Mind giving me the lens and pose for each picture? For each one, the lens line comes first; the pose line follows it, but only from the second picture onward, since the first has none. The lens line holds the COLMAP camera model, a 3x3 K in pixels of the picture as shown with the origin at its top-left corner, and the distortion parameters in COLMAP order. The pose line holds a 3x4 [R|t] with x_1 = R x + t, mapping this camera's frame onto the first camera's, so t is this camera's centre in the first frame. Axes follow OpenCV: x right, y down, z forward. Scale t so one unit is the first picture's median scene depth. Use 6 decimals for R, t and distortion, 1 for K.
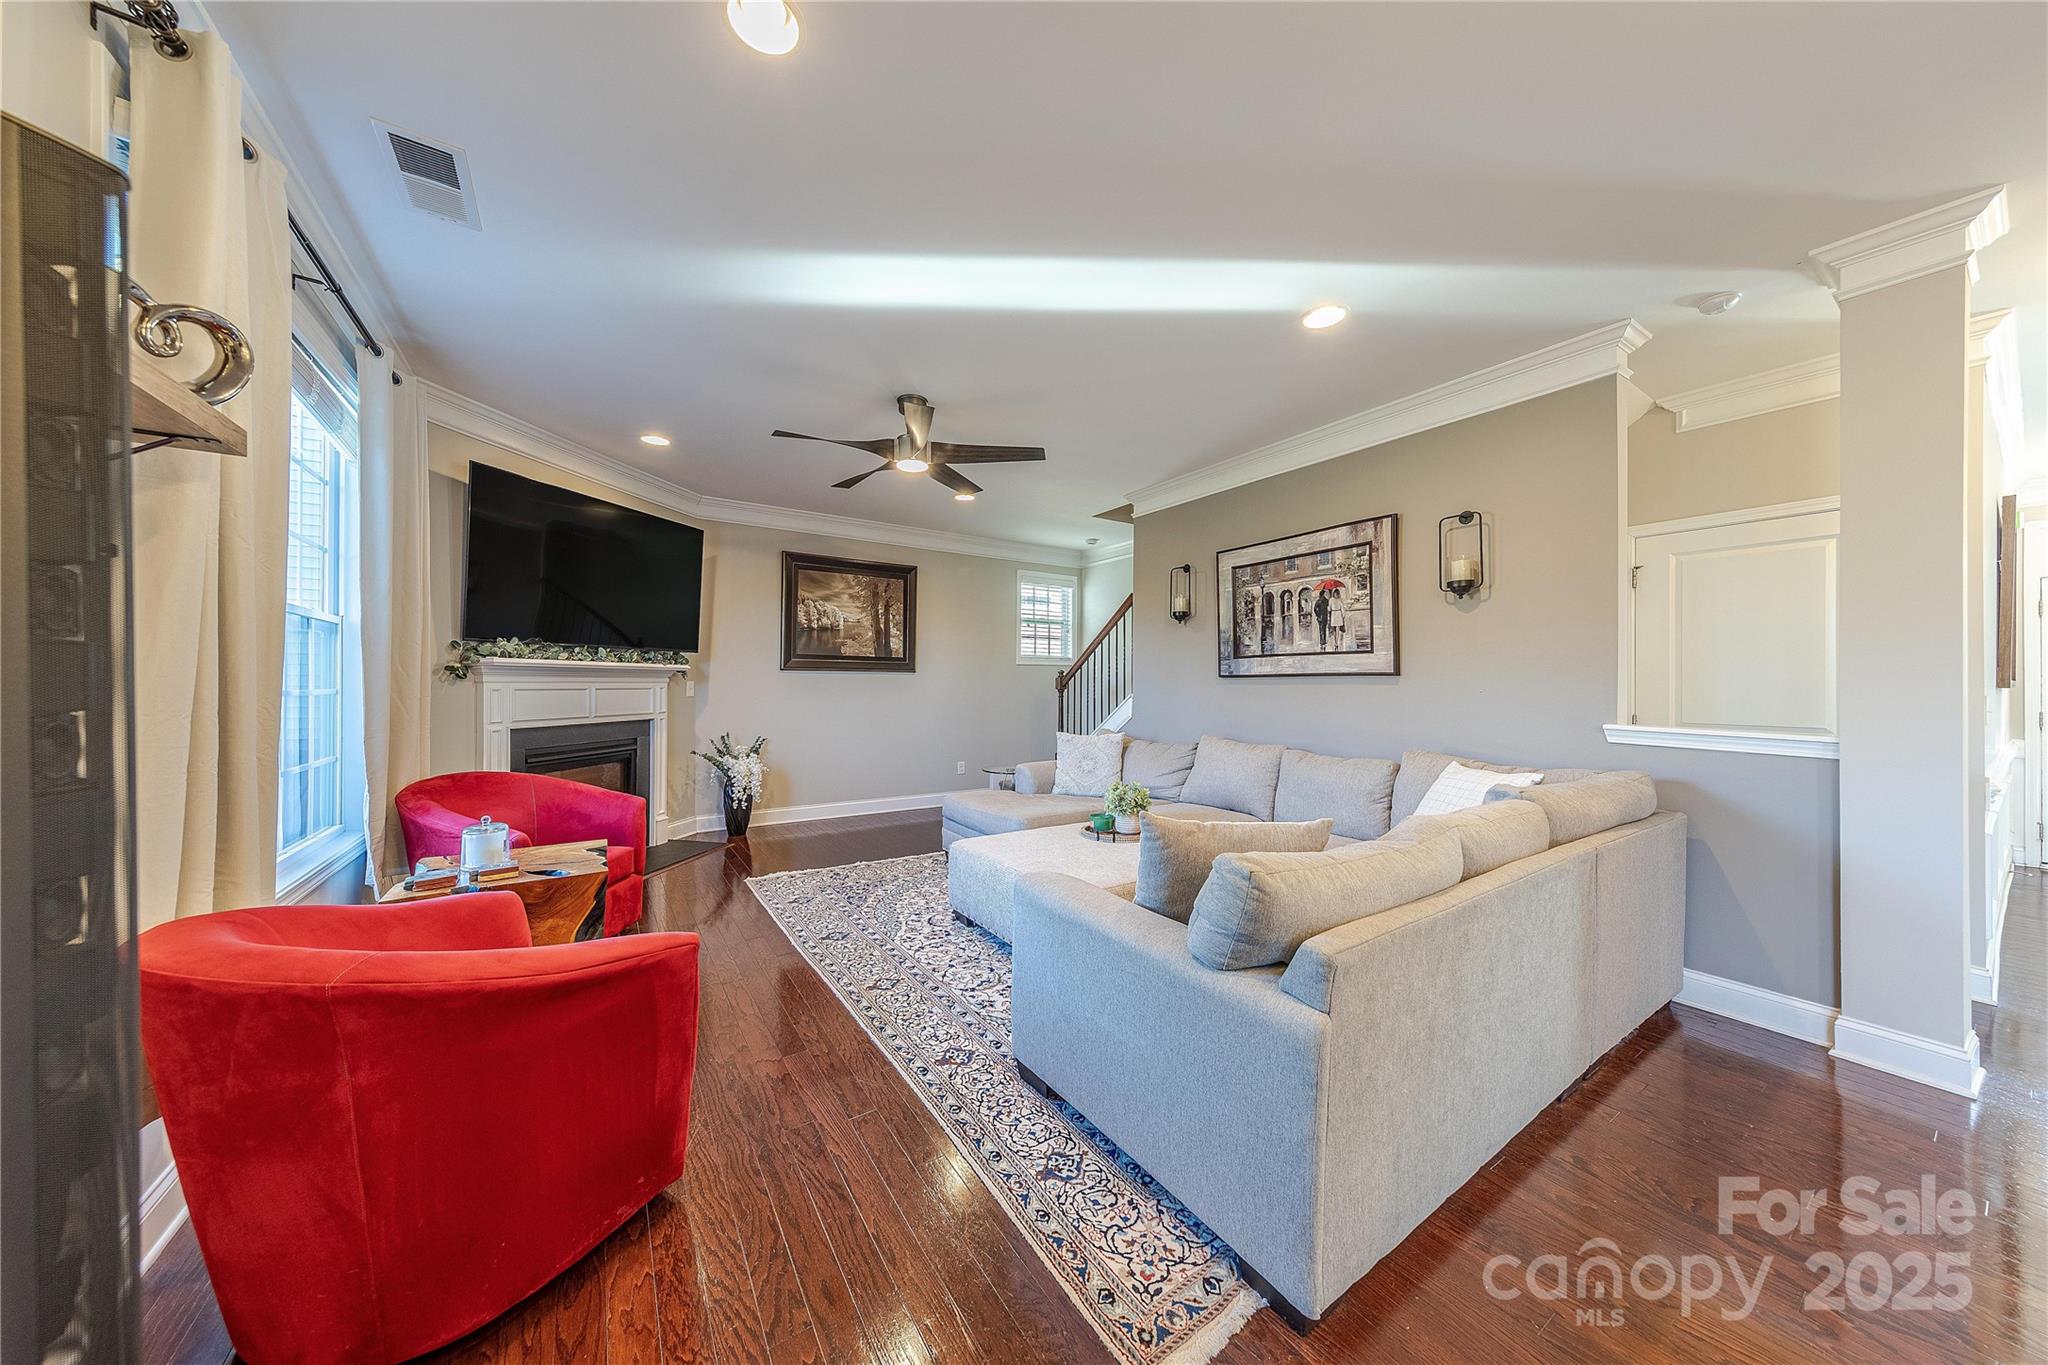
lens RADIAL K [[652.9, 0, 1024.0], [0, 652.9, 682.5], [0, 0, 1]] dist [0.001198, -0.000014]
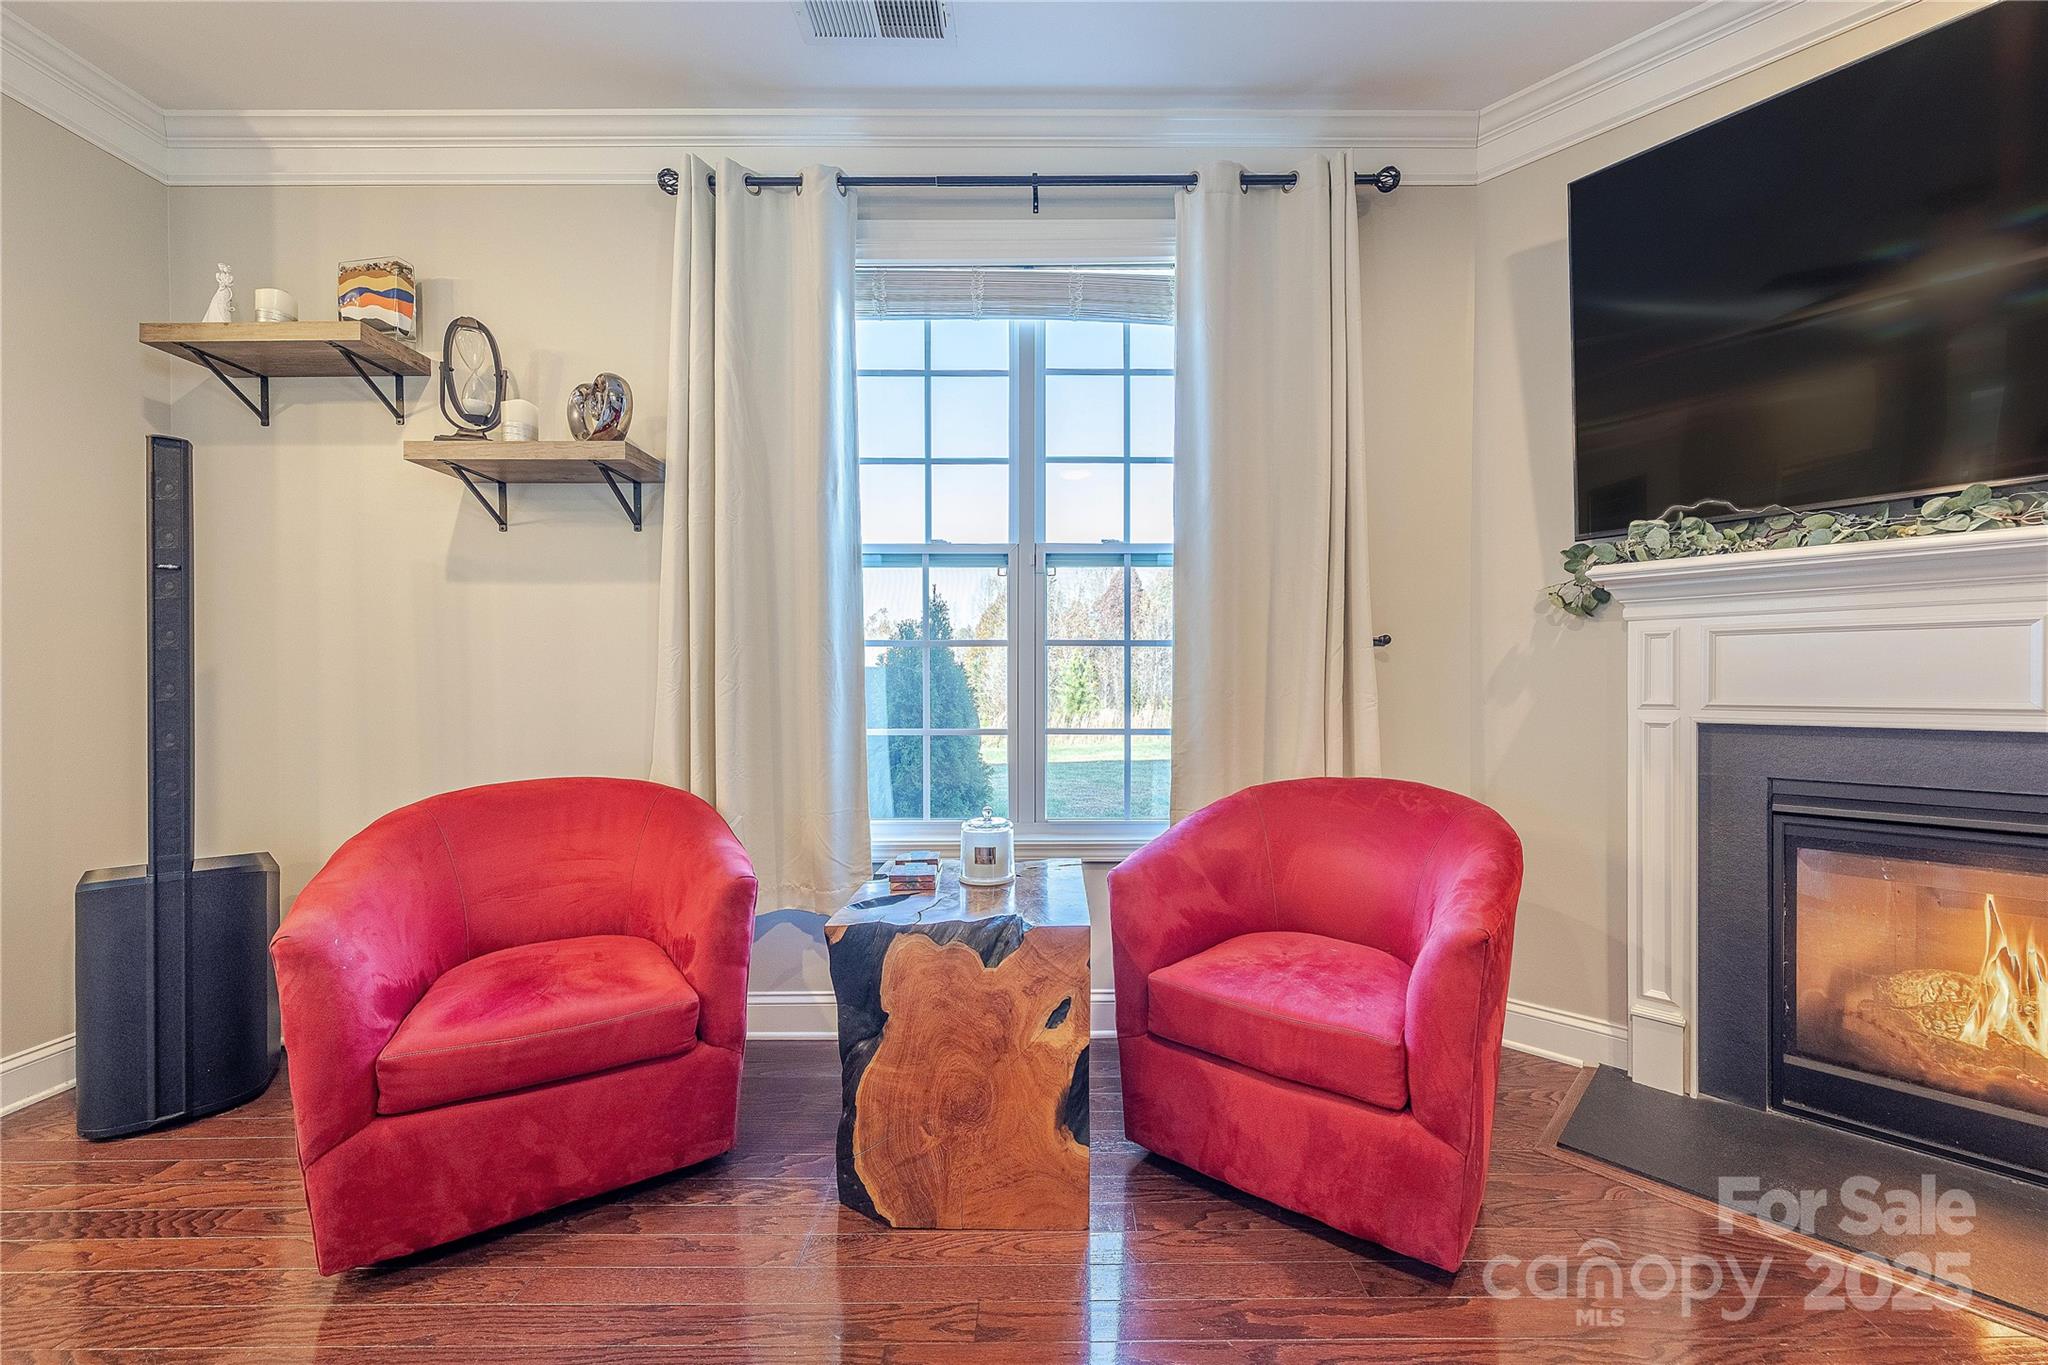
lens RADIAL K [[792.4, 0, 1024.0], [0, 792.4, 682.5], [0, 0, 1]] dist [0.000575, 0.000006]
pose [[-0.554674, -0.005198, -0.832051, -0.080527], [-0.002216, 0.999986, -0.004770, 0.041375], [0.832065, -0.000802, -0.554678, 0.810169]]
